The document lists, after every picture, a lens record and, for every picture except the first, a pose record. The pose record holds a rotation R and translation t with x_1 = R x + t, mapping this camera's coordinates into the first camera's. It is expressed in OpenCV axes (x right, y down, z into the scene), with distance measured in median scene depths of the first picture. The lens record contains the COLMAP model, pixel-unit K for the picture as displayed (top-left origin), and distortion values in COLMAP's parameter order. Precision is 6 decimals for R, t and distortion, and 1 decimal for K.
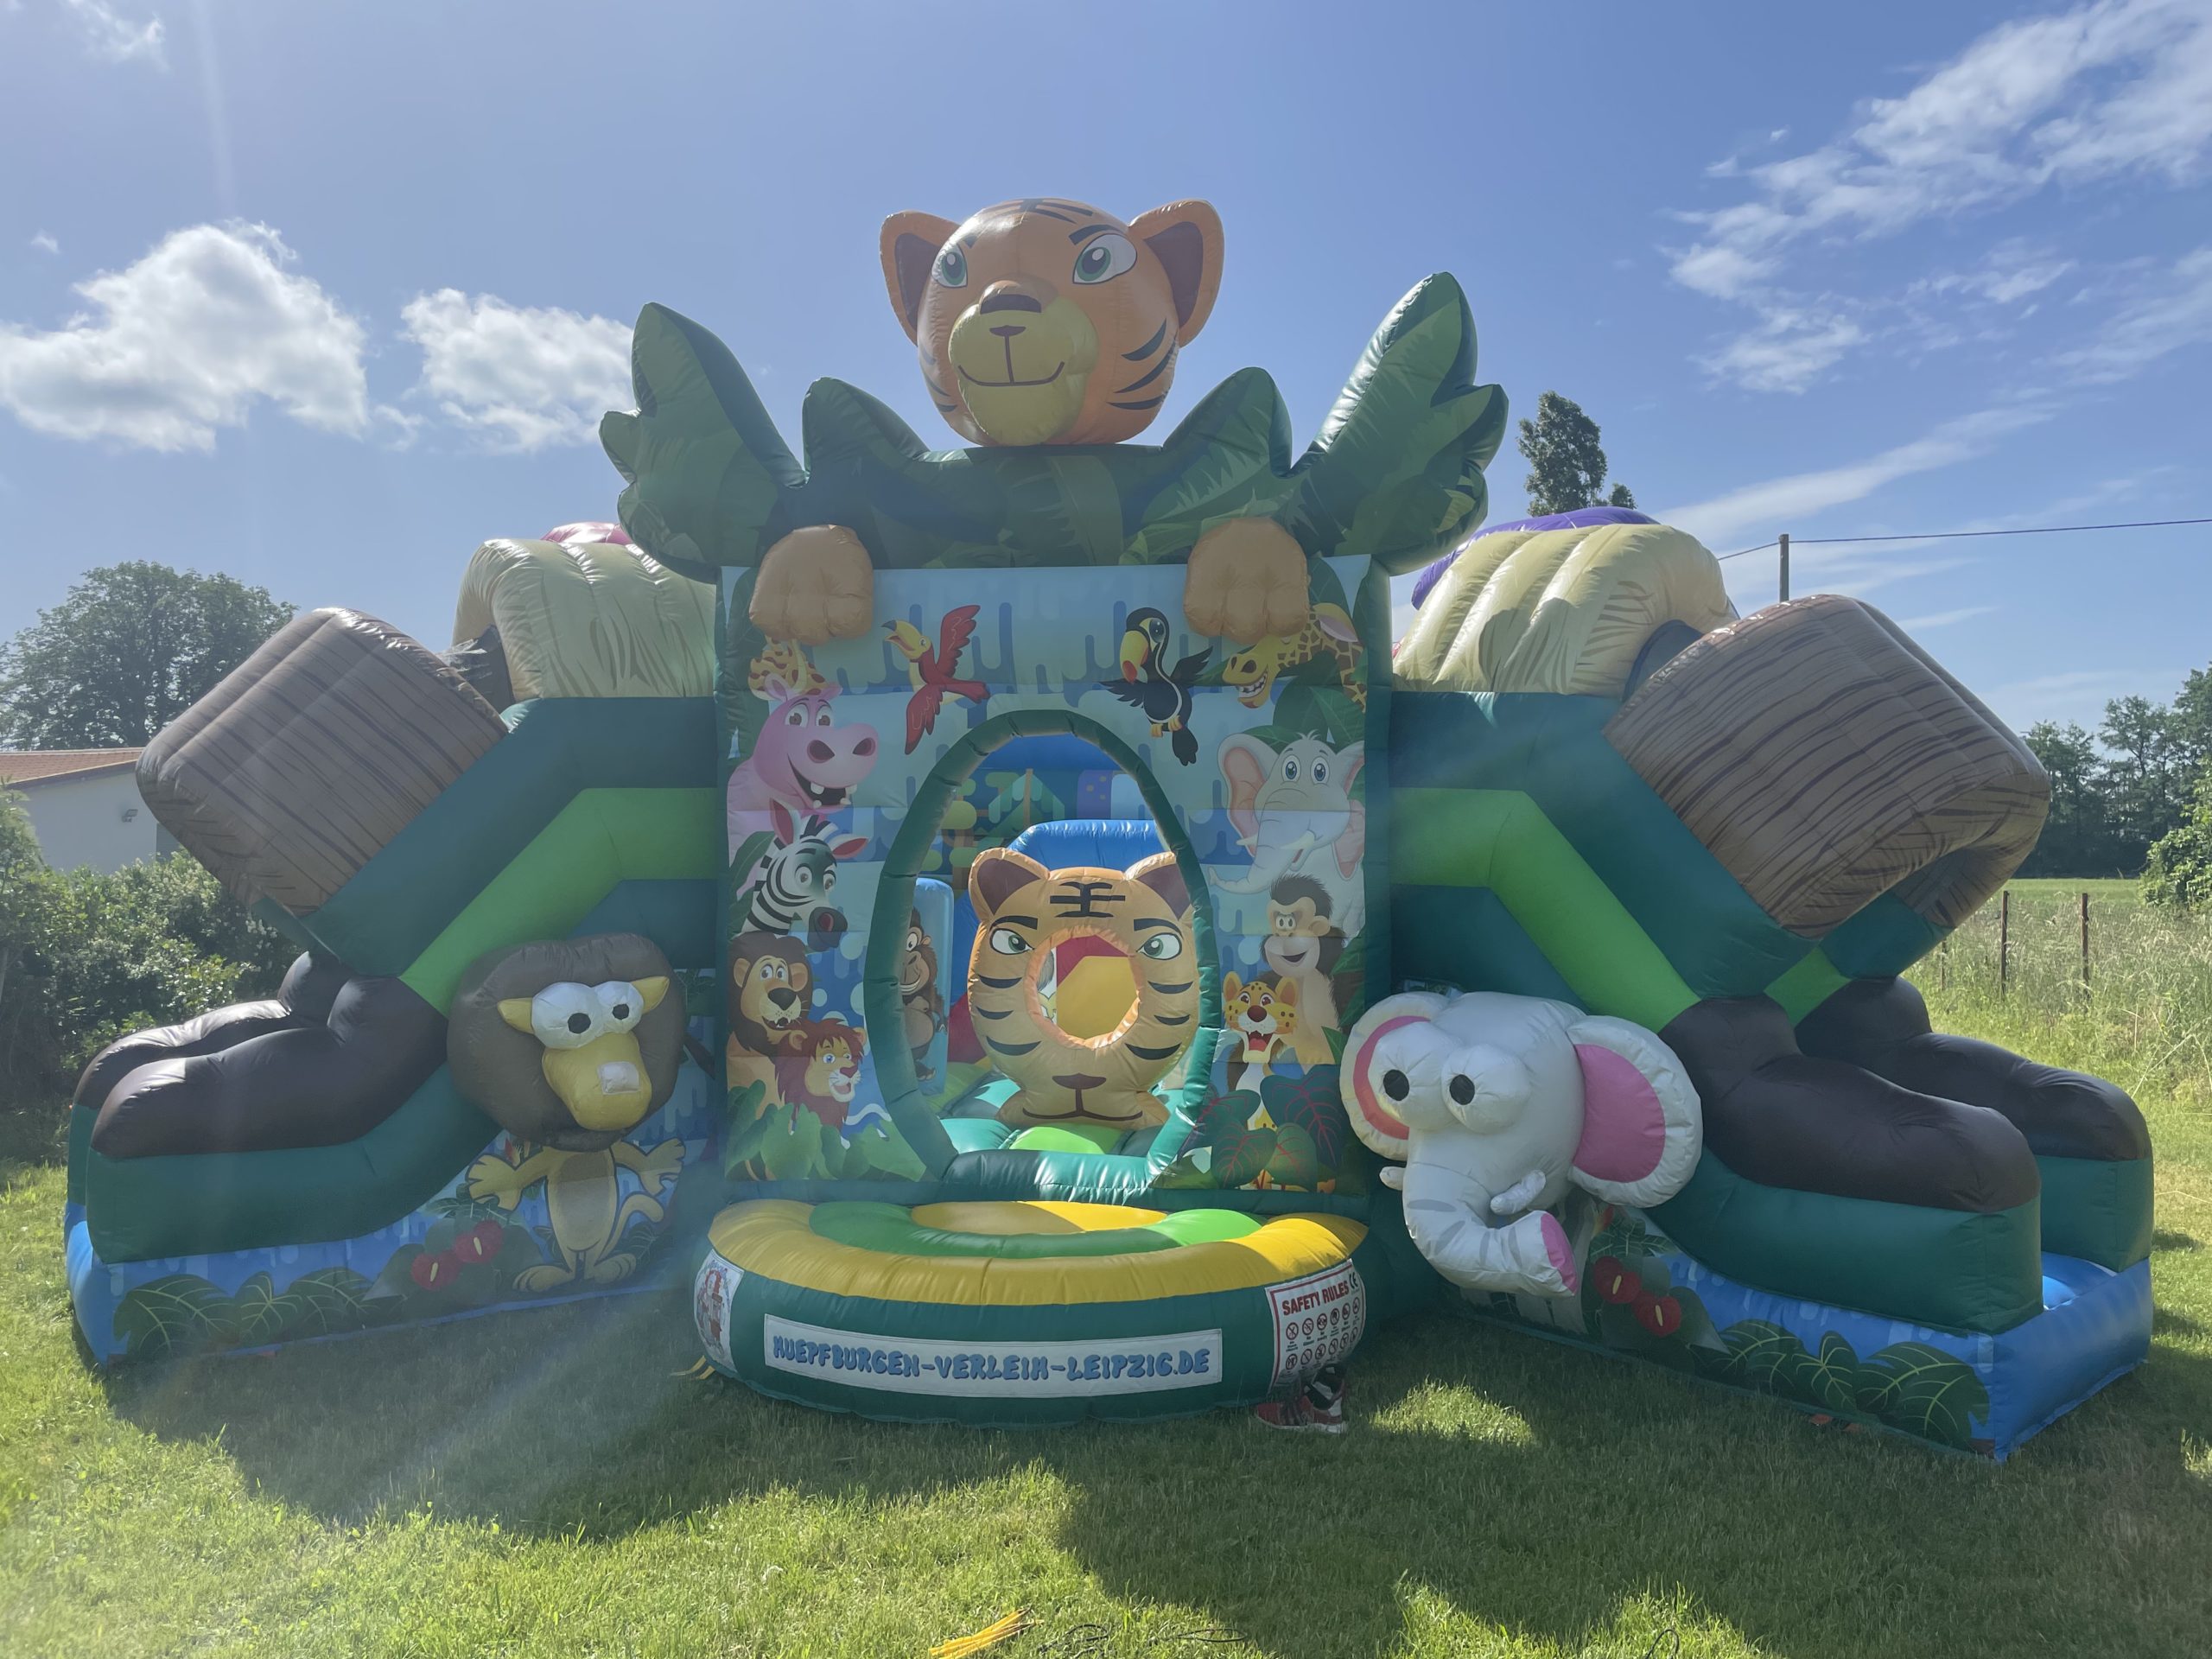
lens RADIAL K [[1666.9, 0, 1106.0], [0, 1666.9, 829.5], [0, 0, 1]] dist [0.002588, -0.003712]
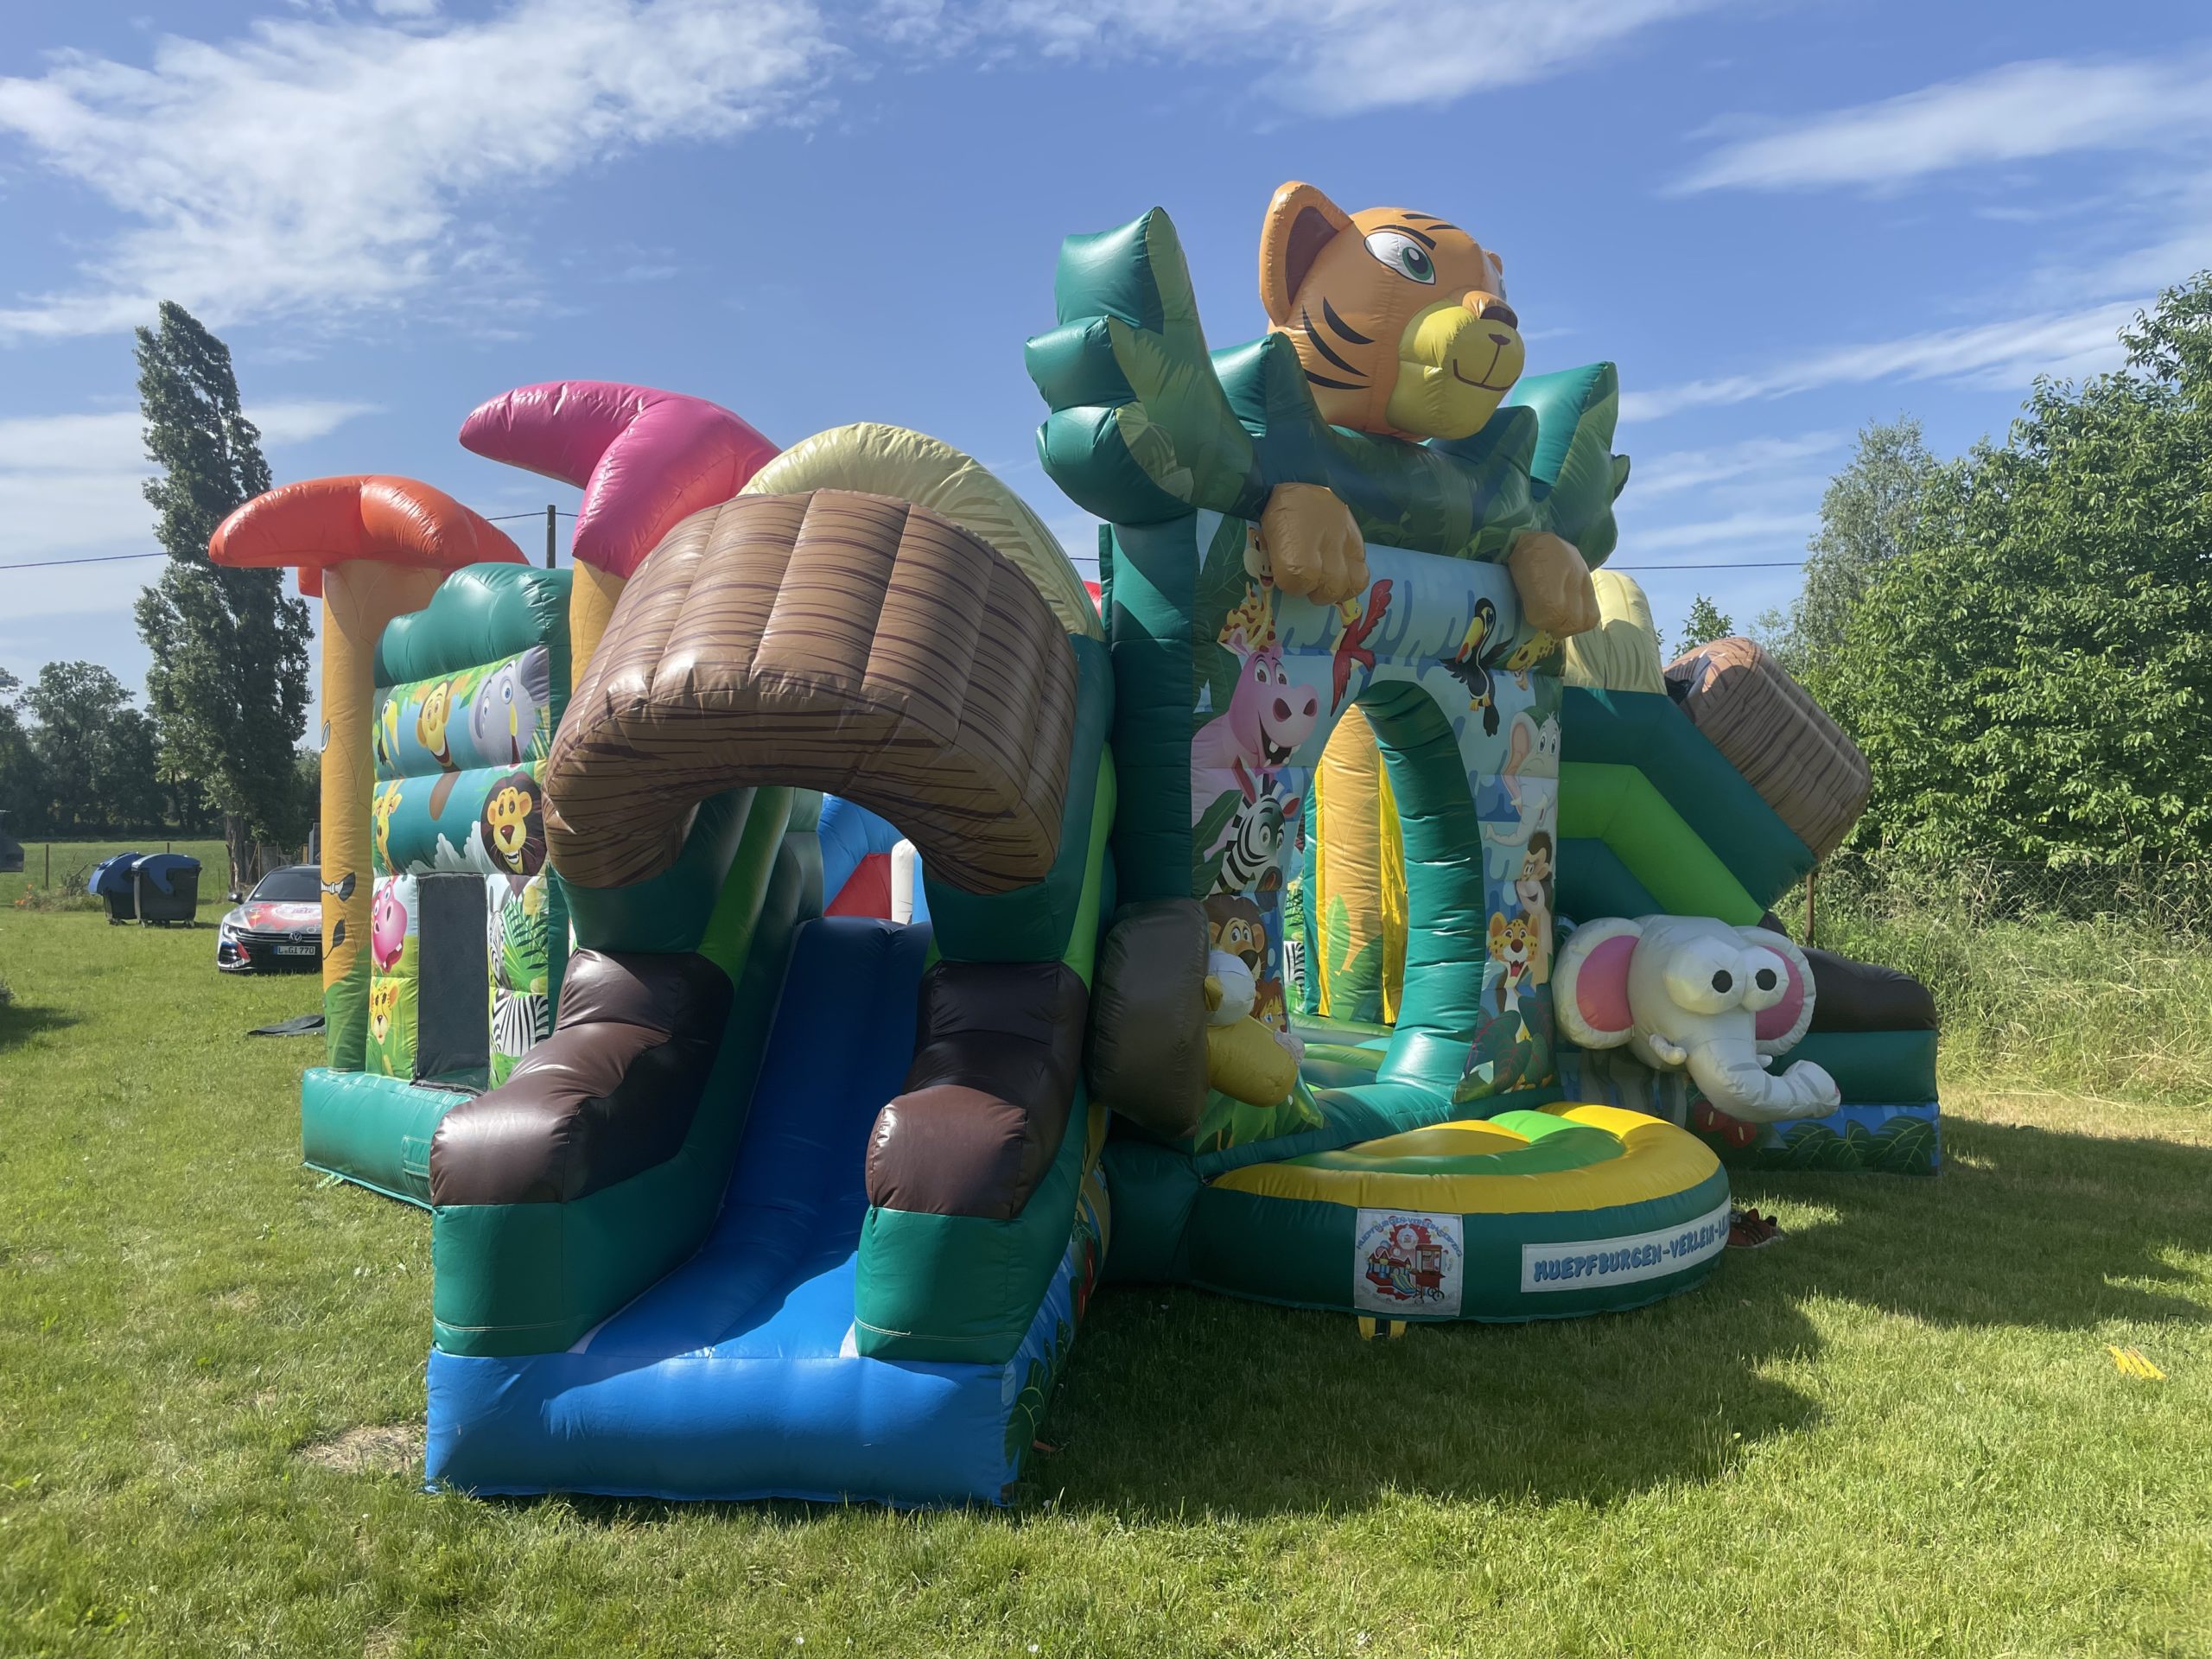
lens RADIAL K [[1666.9, 0, 1106.0], [0, 1666.9, 829.5], [0, 0, 1]] dist [0.002588, -0.003712]
pose [[0.677523, -0.008479, 0.735453, -0.979134], [-0.007085, 0.999812, 0.018054, 0.007344], [-0.735467, -0.017443, 0.677336, 0.403545]]
